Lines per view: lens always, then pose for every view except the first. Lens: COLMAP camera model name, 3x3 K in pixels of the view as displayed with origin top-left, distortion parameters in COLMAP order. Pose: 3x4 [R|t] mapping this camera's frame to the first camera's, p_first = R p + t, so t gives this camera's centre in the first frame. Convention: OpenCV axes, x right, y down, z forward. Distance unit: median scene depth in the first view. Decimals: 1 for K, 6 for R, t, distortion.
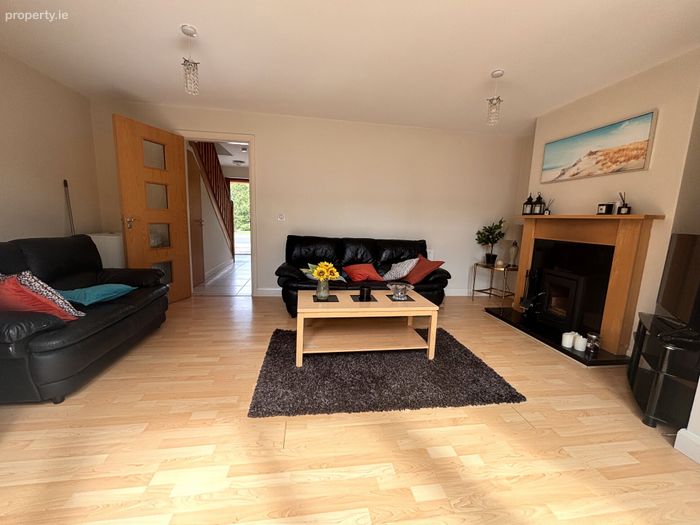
lens RADIAL K [[283.2, 0, 350.6], [0, 283.2, 262.5], [0, 0, 1]] dist [-0.004141, 0.000686]
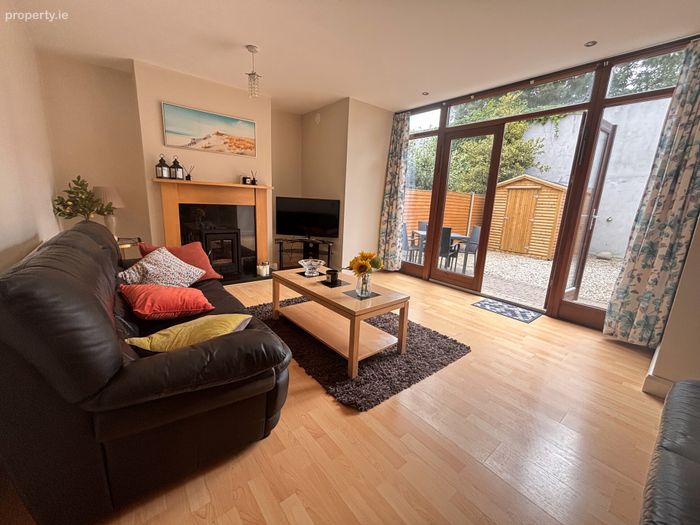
lens RADIAL K [[283.2, 0, 346.4], [0, 283.2, 263.0], [0, 0, 1]] dist [-0.004141, 0.000686]
pose [[-0.517392, -0.242889, 0.820555, -0.614237], [0.071335, 0.943295, 0.324200, -0.197272], [-0.852770, 0.226273, -0.470727, 1.183699]]
